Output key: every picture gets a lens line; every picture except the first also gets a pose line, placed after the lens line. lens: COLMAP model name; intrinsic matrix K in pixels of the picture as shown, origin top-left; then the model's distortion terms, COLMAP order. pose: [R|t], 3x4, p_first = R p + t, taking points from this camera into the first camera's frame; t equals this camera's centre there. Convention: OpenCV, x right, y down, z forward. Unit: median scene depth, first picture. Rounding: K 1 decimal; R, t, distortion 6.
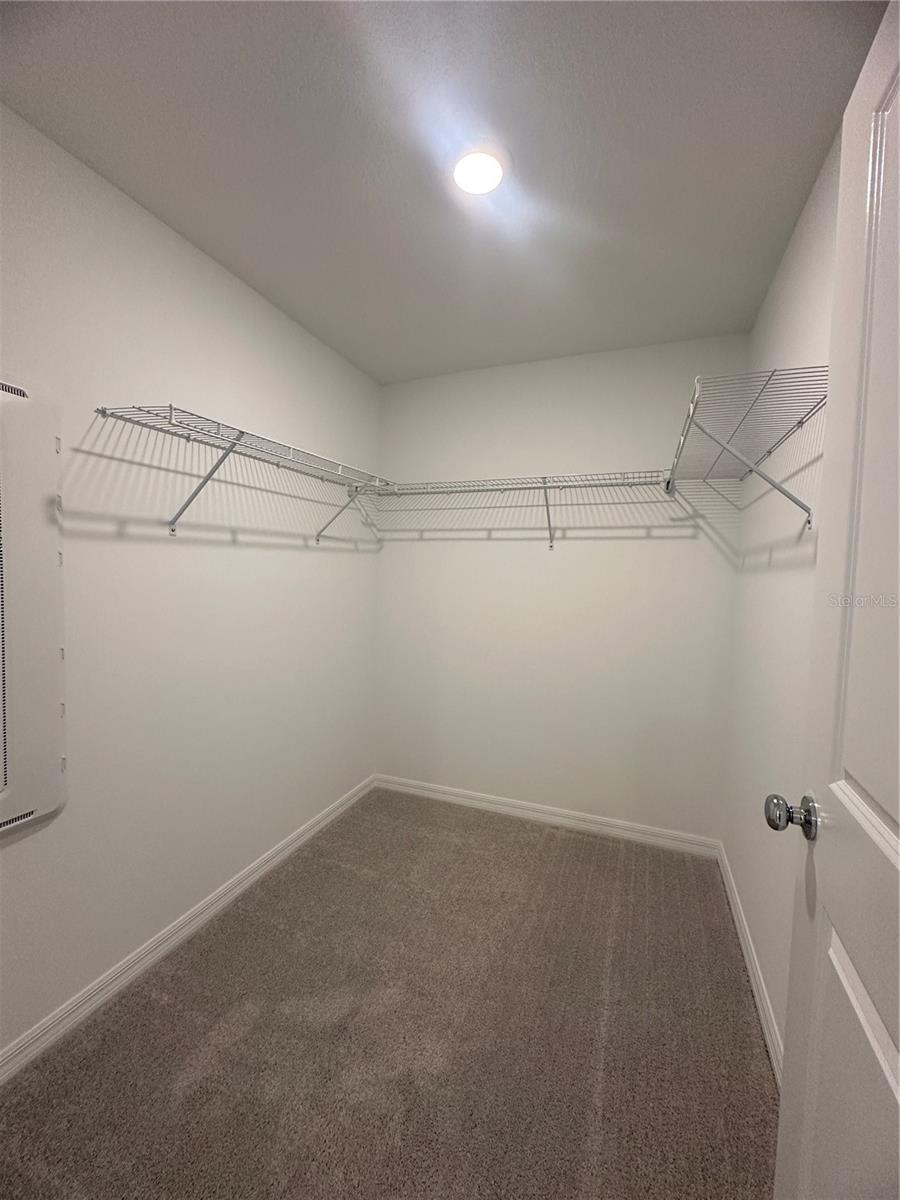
lens RADIAL K [[483.3, 0, 455.7], [0, 483.3, 601.1], [0, 0, 1]] dist [-0.001300, -0.000029]
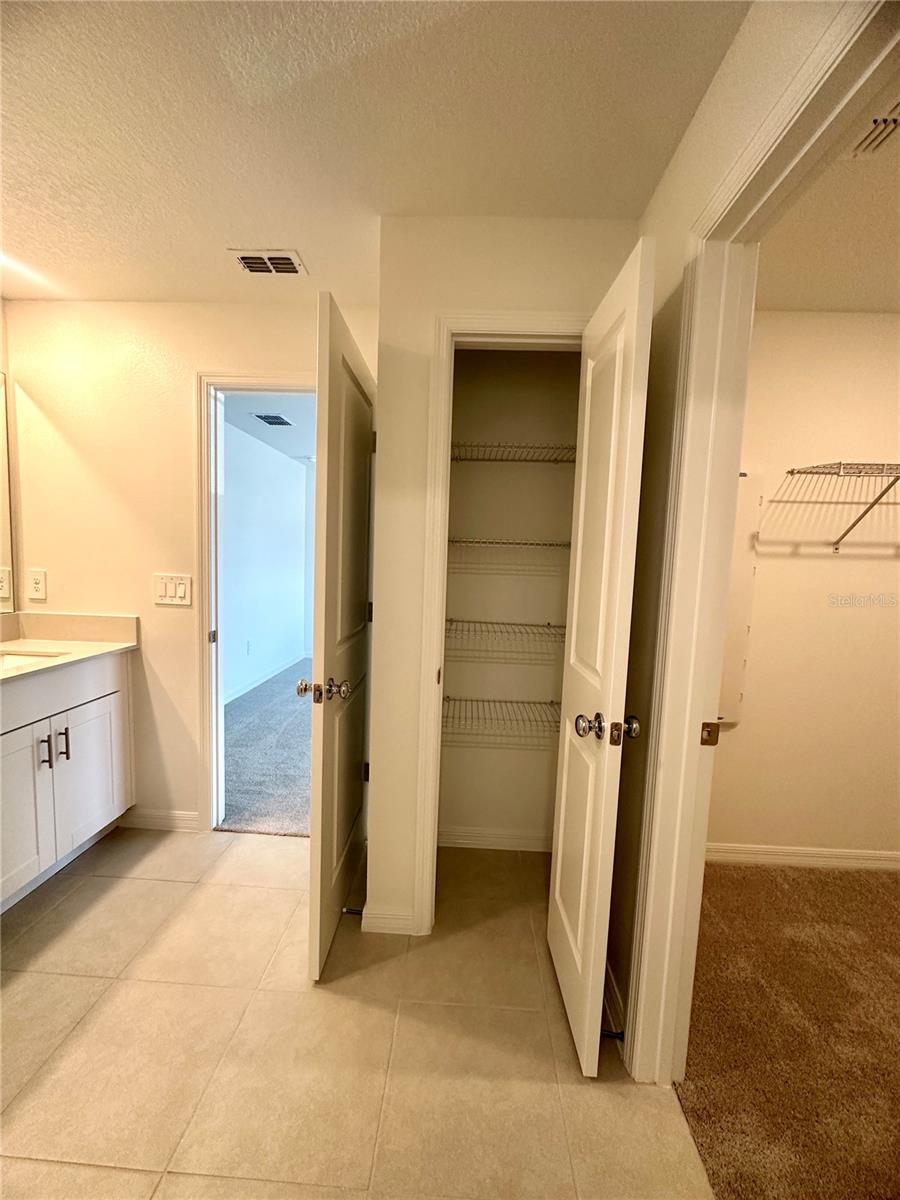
lens RADIAL K [[483.3, 0, 448.5], [0, 483.3, 603.5], [0, 0, 1]] dist [-0.001300, -0.000029]
pose [[0.329828, 0.075885, -0.940986, 0.288101], [-0.082074, 0.995295, 0.051496, 0.016579], [0.940467, 0.060246, 0.334504, -0.383482]]
